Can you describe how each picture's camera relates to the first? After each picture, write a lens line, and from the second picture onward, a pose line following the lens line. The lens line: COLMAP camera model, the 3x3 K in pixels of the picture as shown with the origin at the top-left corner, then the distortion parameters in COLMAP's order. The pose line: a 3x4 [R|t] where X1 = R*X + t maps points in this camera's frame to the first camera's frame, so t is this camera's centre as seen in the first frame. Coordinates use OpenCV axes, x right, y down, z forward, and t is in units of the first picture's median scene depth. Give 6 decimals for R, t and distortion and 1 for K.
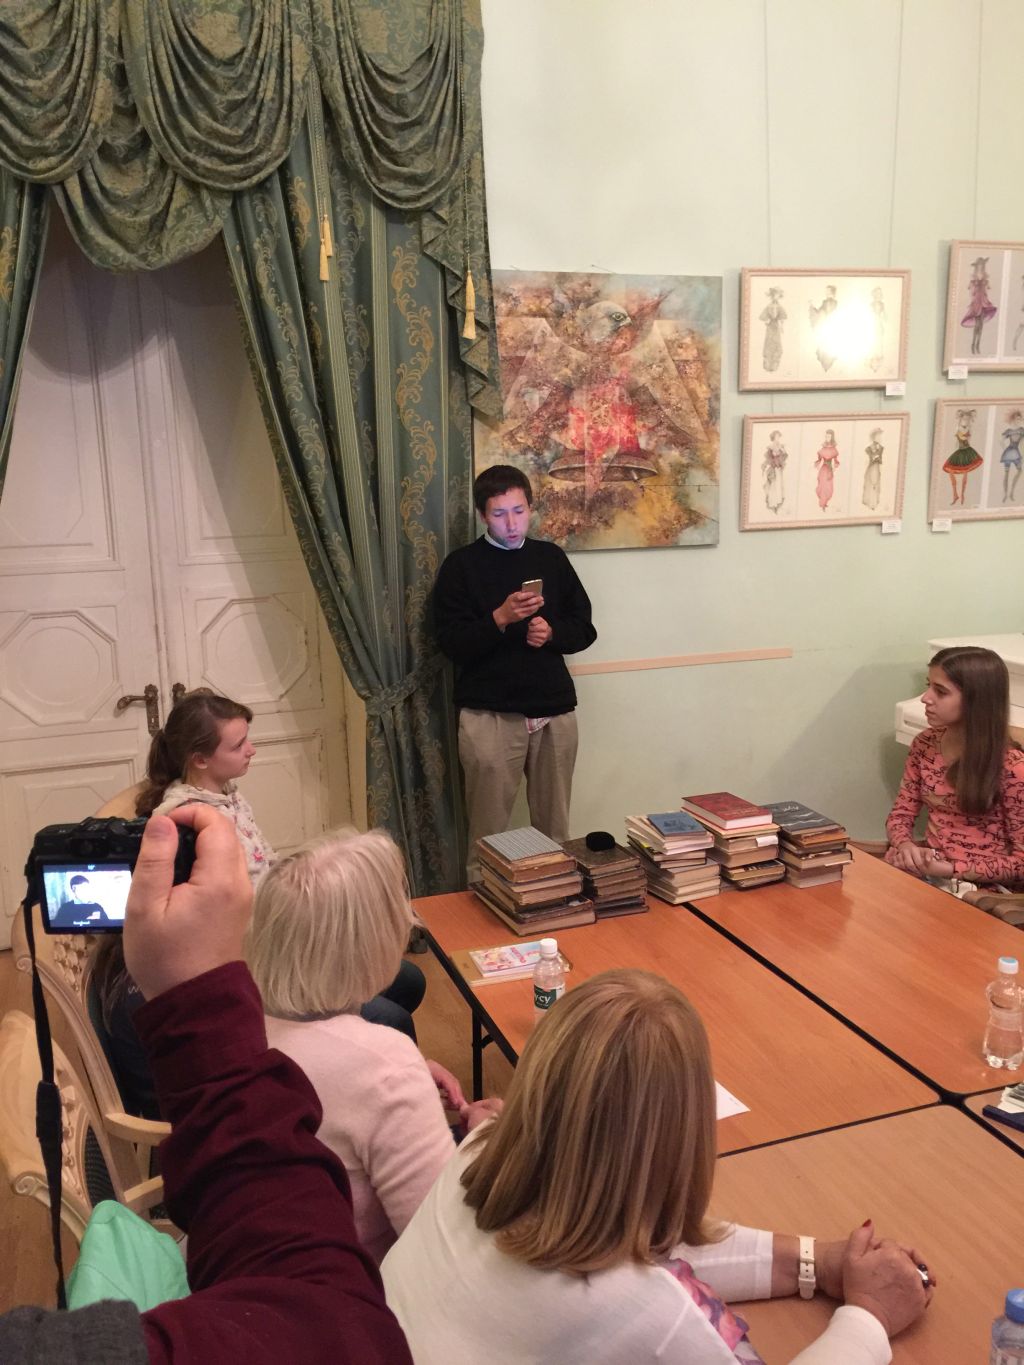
lens RADIAL K [[1173.4, 0, 515.3], [0, 1173.4, 680.6], [0, 0, 1]] dist [0.071215, -0.094137]
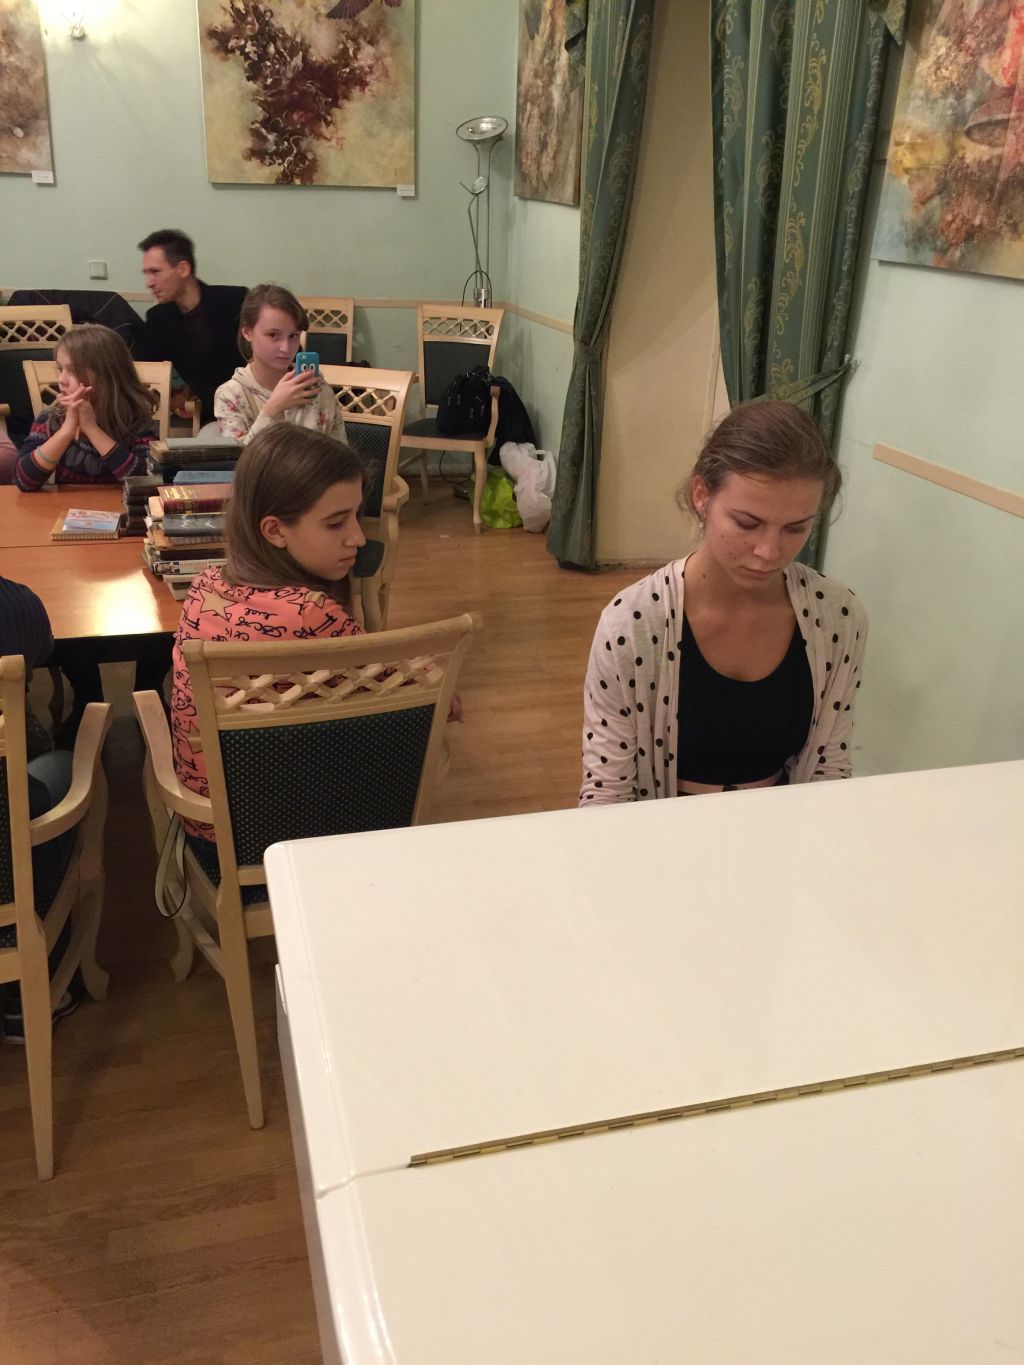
lens RADIAL K [[1173.4, 0, 519.4], [0, 1173.4, 678.5], [0, 0, 1]] dist [0.071215, -0.094137]
pose [[-0.044828, 0.413117, -0.909574, 0.707386], [-0.213803, 0.885425, 0.412687, -0.130283], [0.975848, 0.212969, 0.048634, 0.805866]]
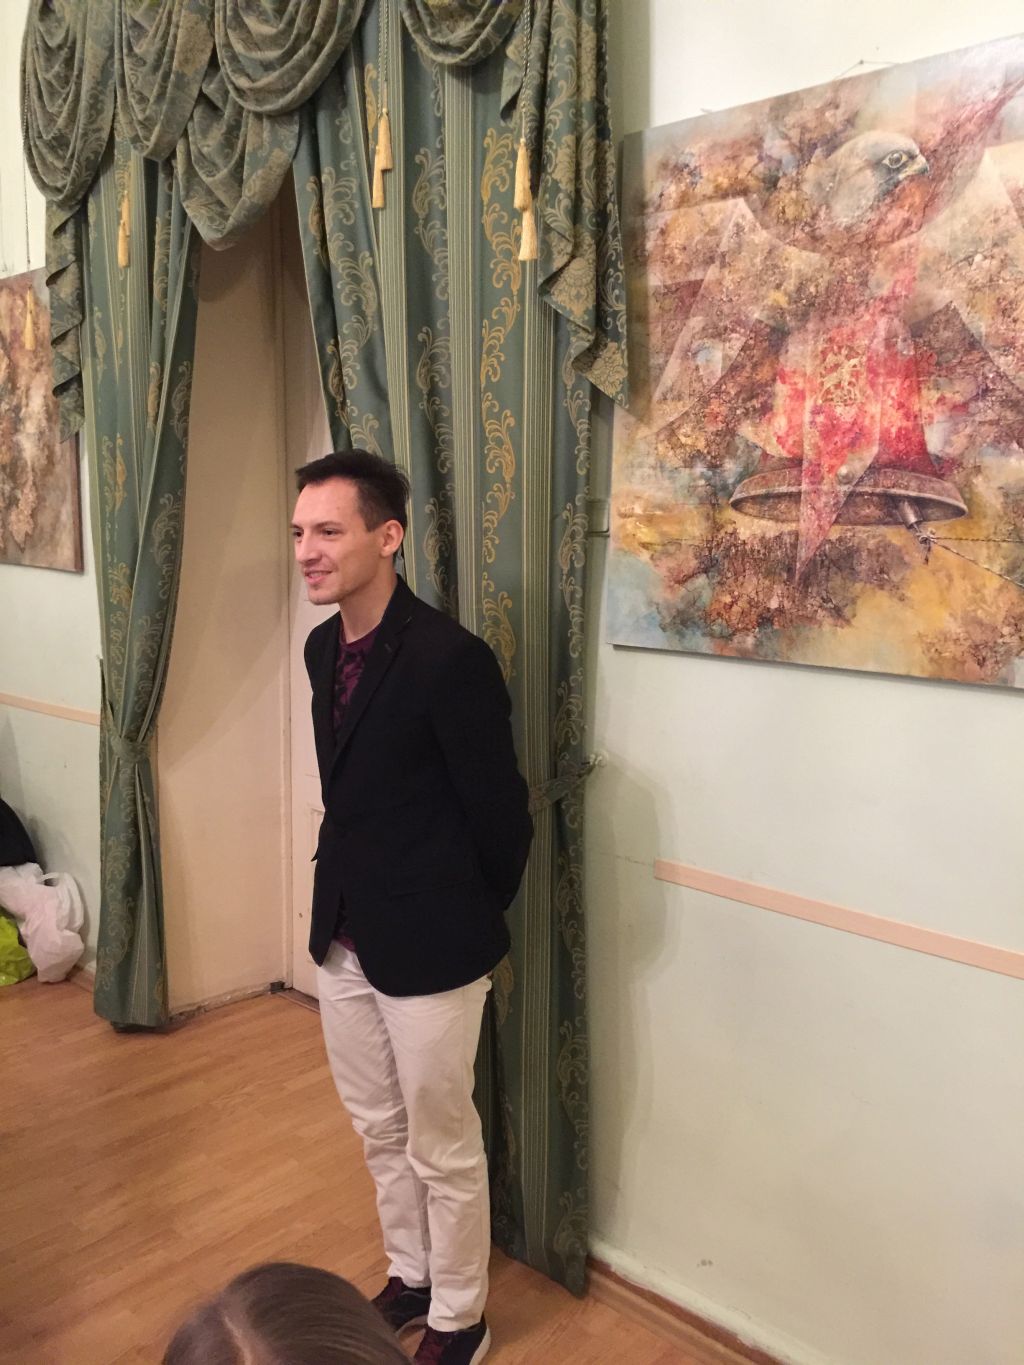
lens RADIAL K [[1173.4, 0, 529.4], [0, 1173.4, 662.3], [0, 0, 1]] dist [0.071215, -0.094137]
pose [[0.465594, 0.141150, -0.873670, 0.441131], [-0.178196, 0.981932, 0.063677, -0.125663], [0.866873, 0.126037, 0.482334, 0.686601]]
